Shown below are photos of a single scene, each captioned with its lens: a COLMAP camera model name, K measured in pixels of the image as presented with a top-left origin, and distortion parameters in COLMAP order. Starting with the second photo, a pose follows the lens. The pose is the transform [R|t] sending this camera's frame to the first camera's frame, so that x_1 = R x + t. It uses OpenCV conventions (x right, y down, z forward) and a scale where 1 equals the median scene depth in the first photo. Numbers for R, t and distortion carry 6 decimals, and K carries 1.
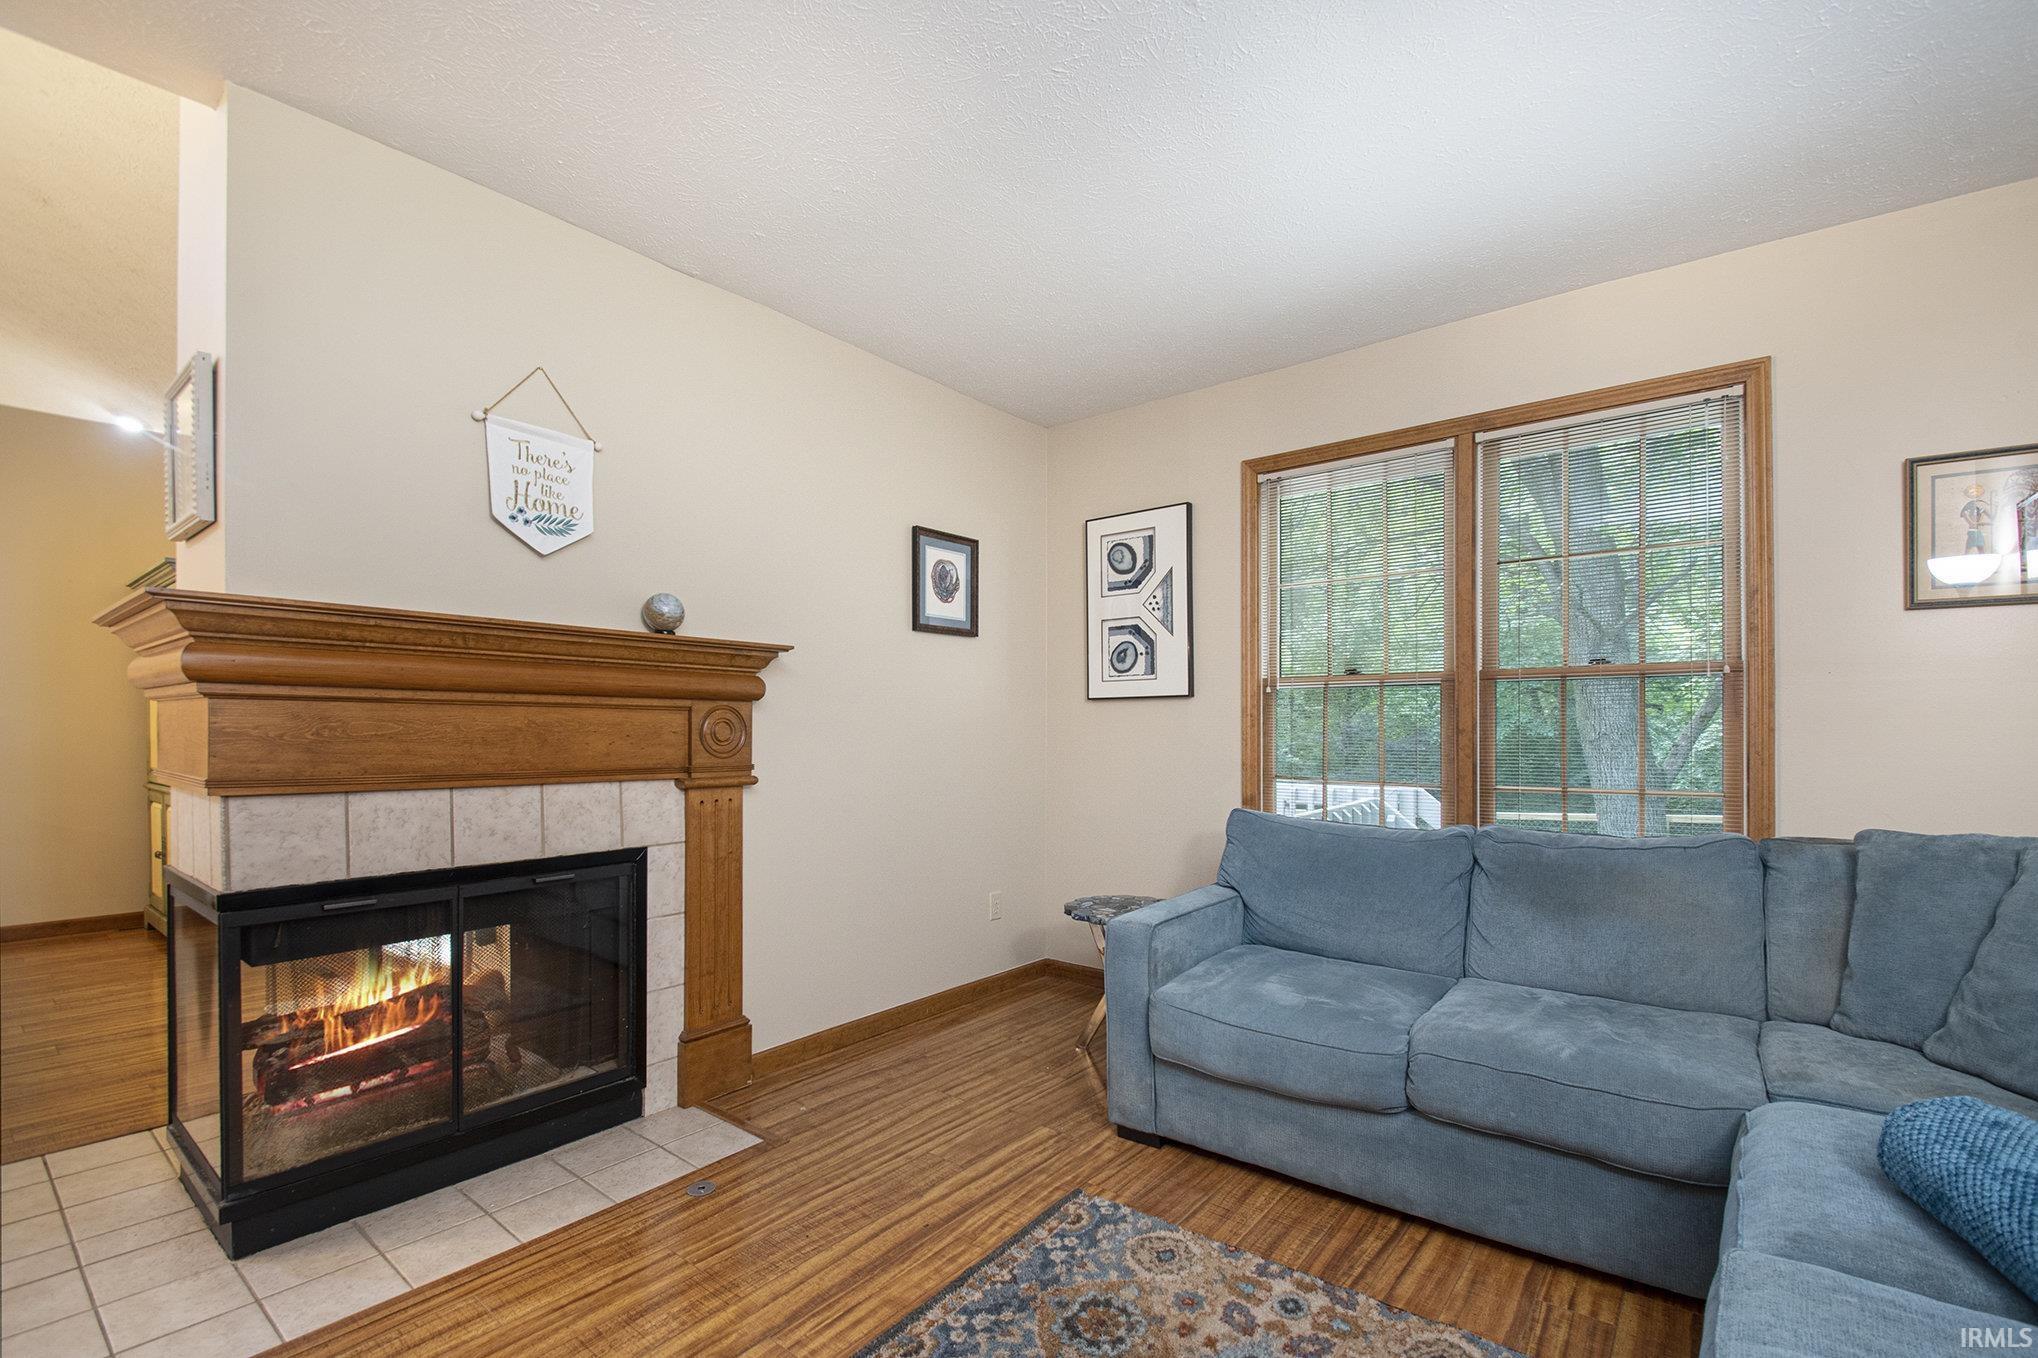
lens RADIAL K [[902.2, 0, 1017.5], [0, 902.2, 731.2], [0, 0, 1]] dist [-0.001835, -0.000411]
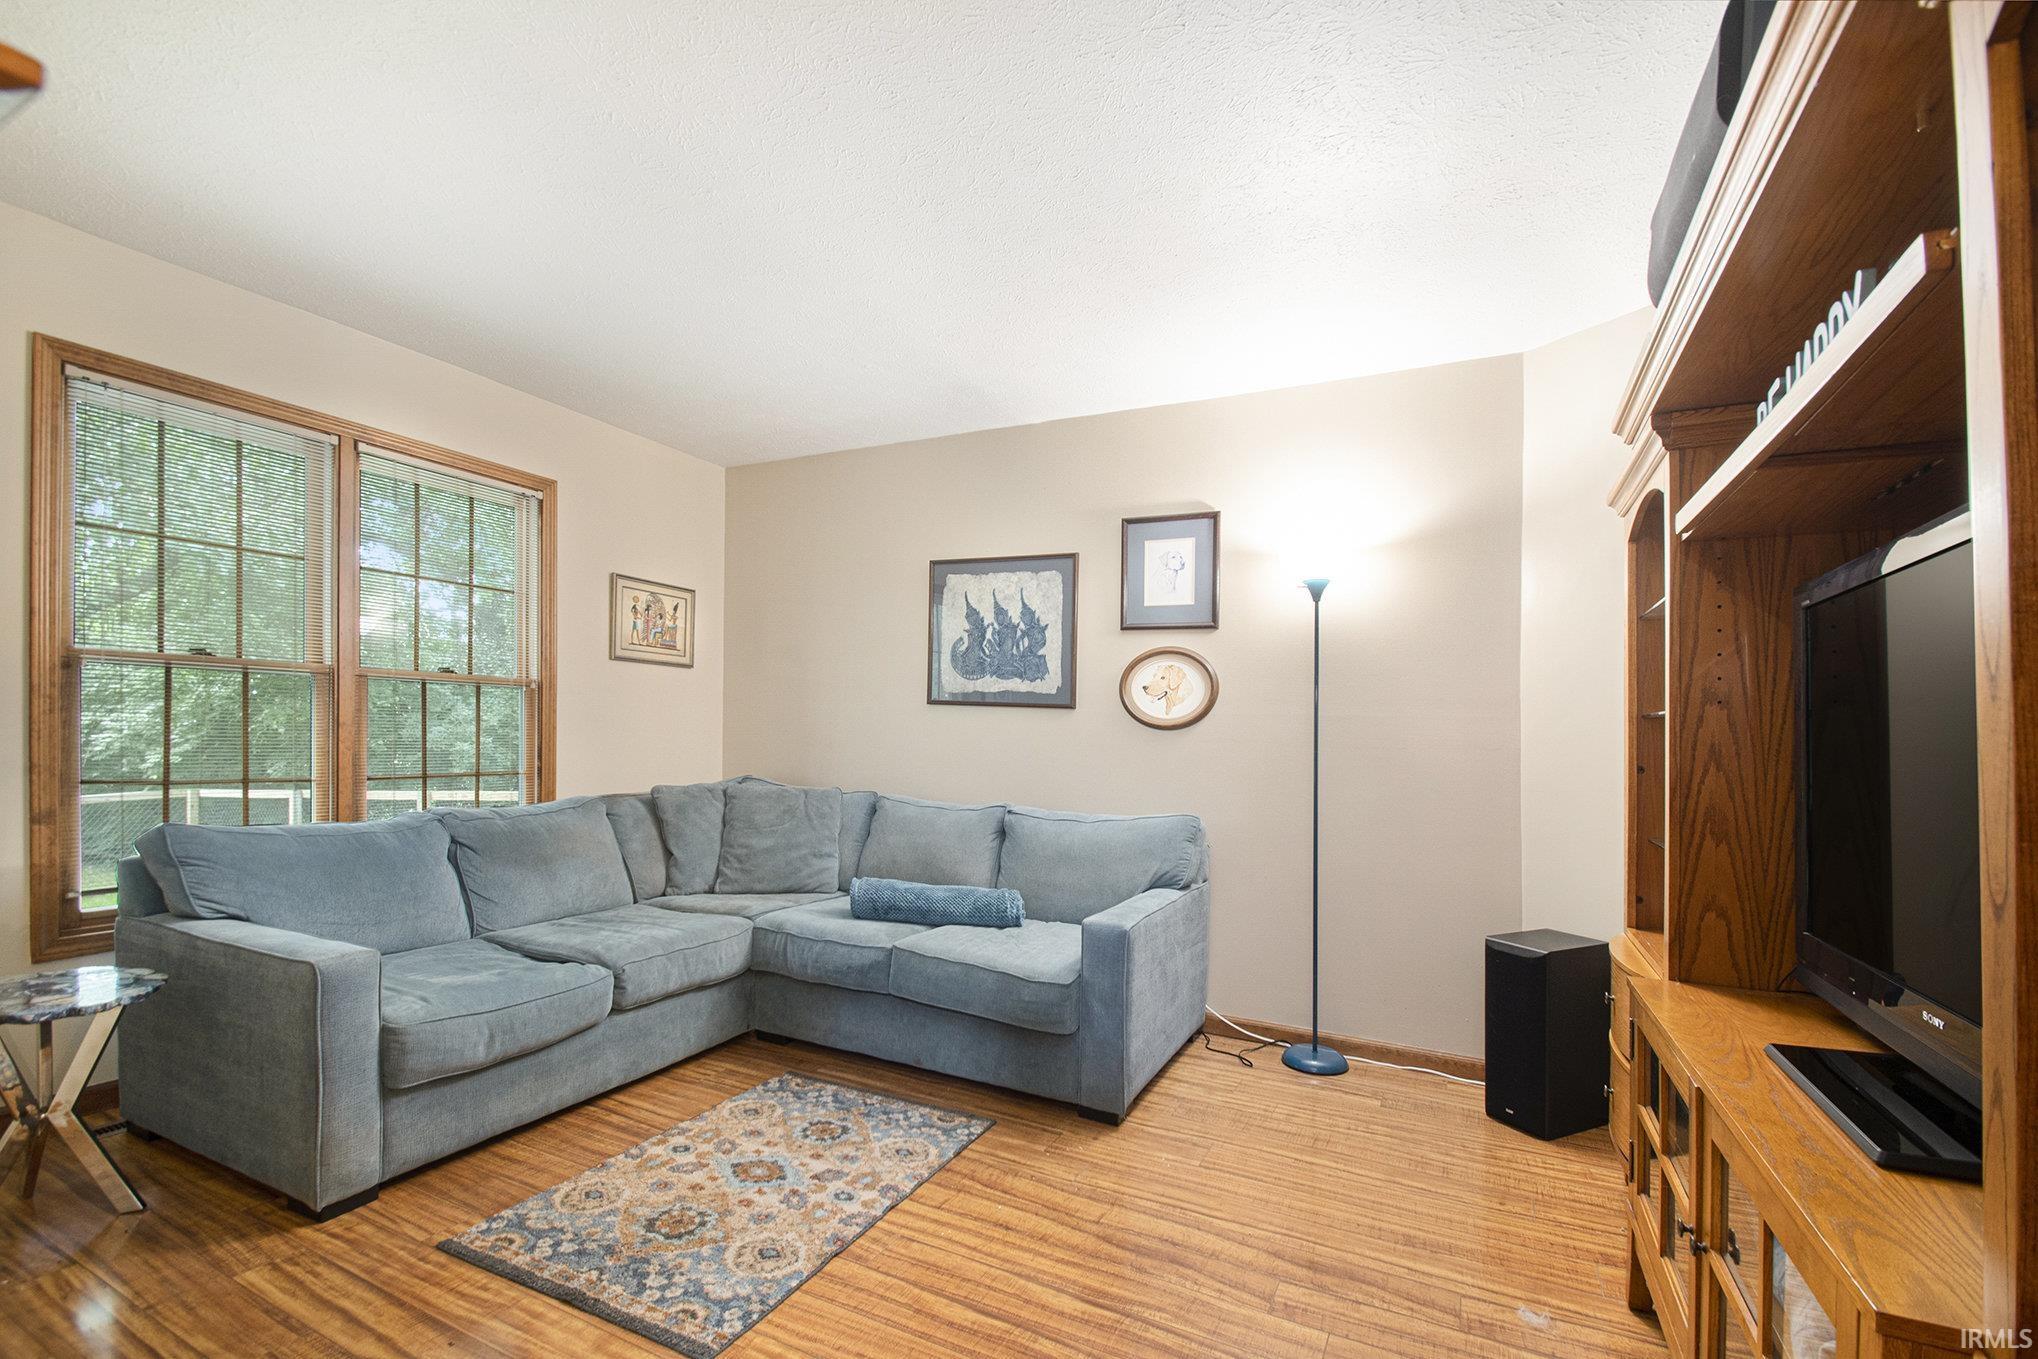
lens RADIAL K [[902.2, 0, 1006.0], [0, 902.2, 736.8], [0, 0, 1]] dist [-0.001835, -0.000411]
pose [[-0.195084, -0.001503, 0.980785, -1.053024], [-0.011591, 0.999933, -0.000774, 0.006520], [-0.980718, -0.011519, -0.195088, 0.733521]]
